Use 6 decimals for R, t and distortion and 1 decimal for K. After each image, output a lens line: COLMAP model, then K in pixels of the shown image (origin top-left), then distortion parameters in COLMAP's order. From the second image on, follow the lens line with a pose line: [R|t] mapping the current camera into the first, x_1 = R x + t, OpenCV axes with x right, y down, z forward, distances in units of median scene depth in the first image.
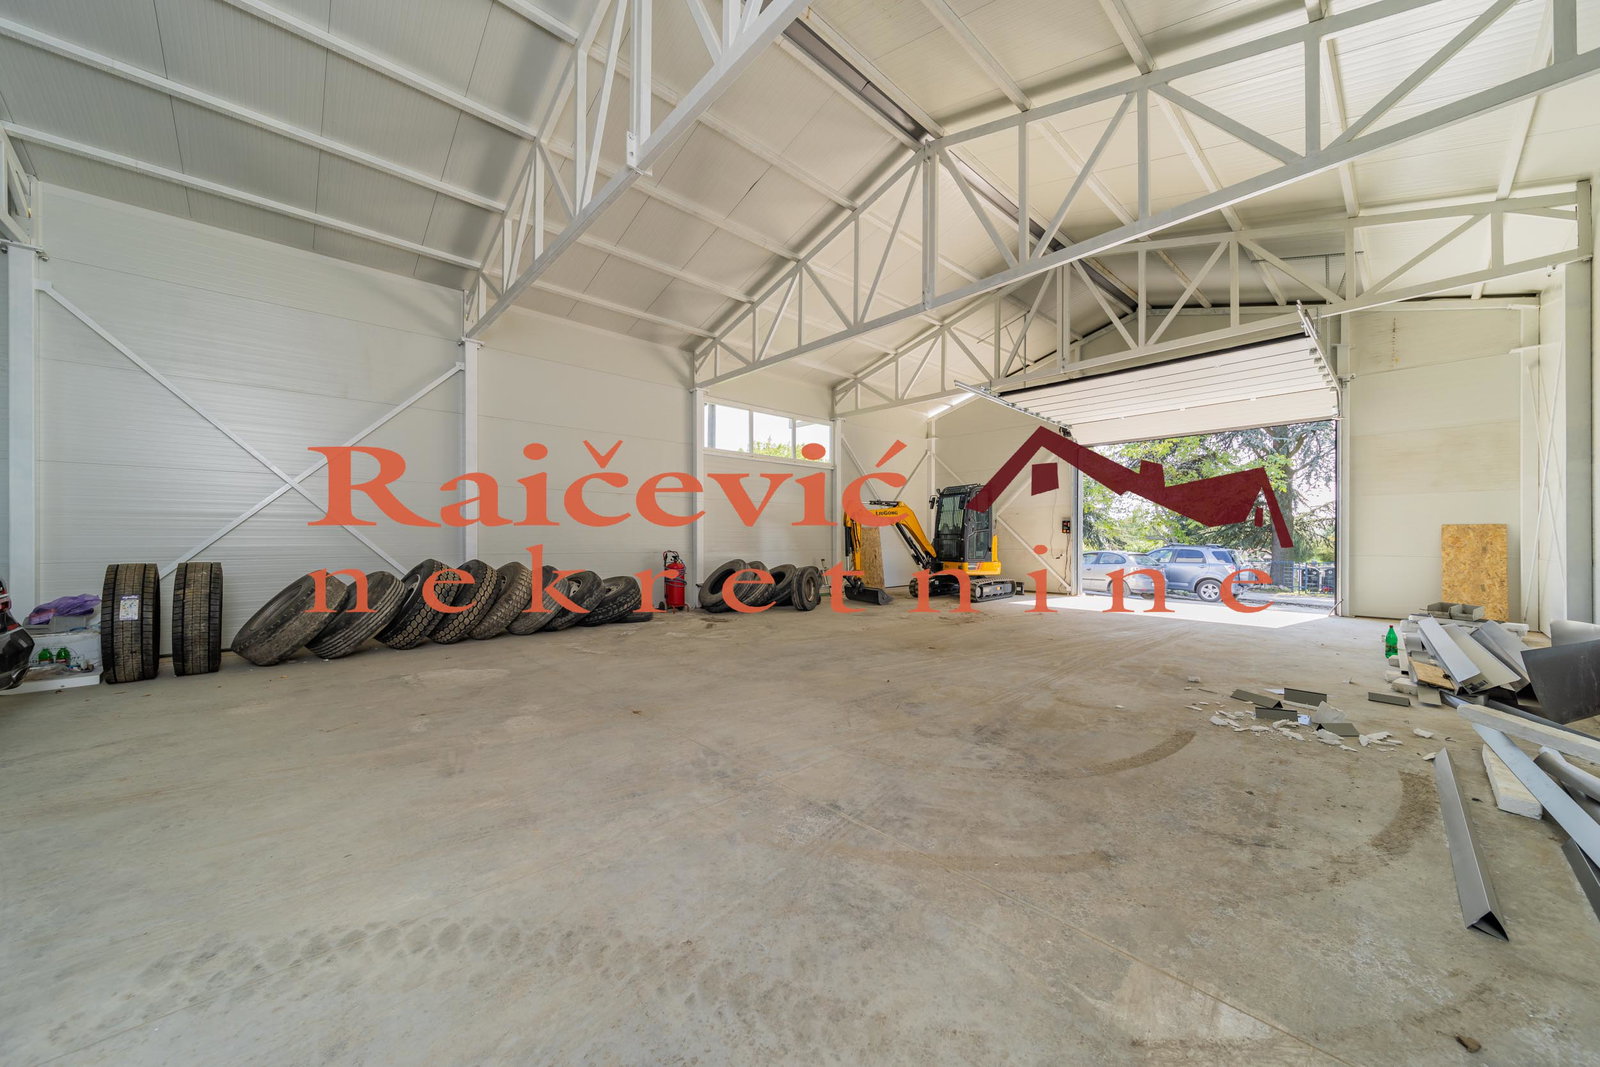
lens RADIAL K [[561.5, 0, 794.2], [0, 561.5, 538.2], [0, 0, 1]] dist [0.005706, -0.002189]
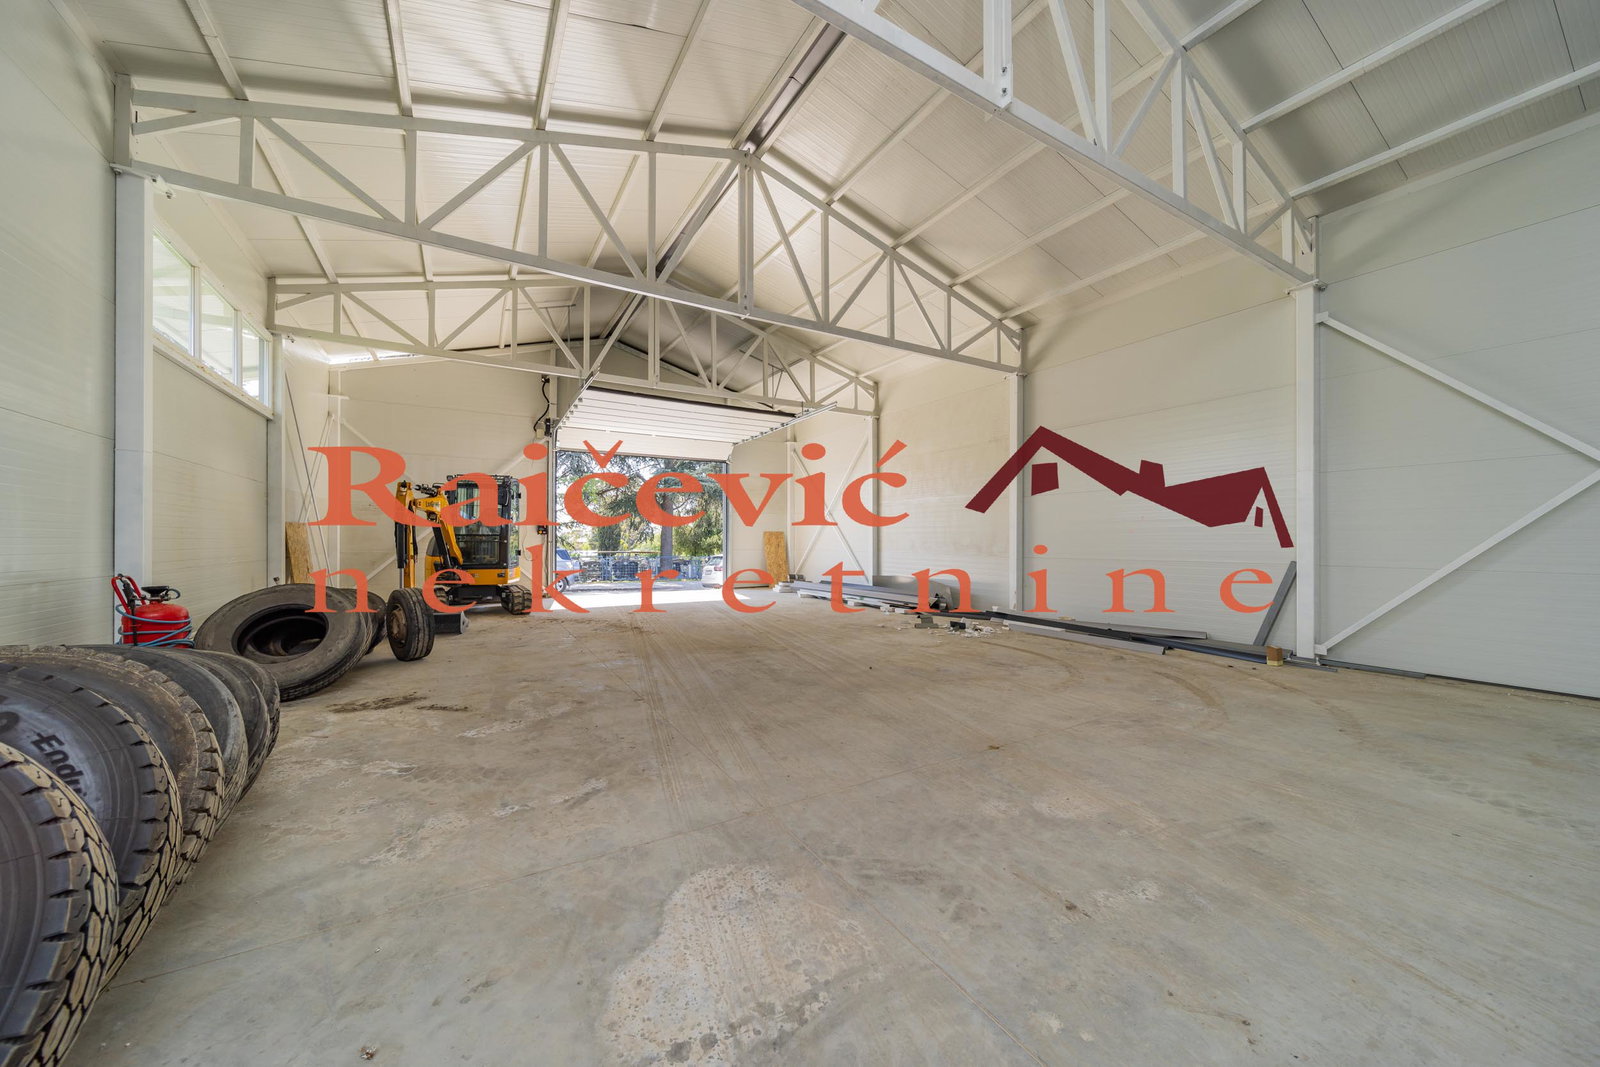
lens RADIAL K [[561.5, 0, 794.2], [0, 561.5, 538.2], [0, 0, 1]] dist [0.005706, -0.002189]
pose [[0.205124, 0.000169, 0.978736, -1.206021], [0.000362, 1.000000, -0.000248, -0.006269], [-0.978736, 0.000405, 0.205124, 1.153738]]
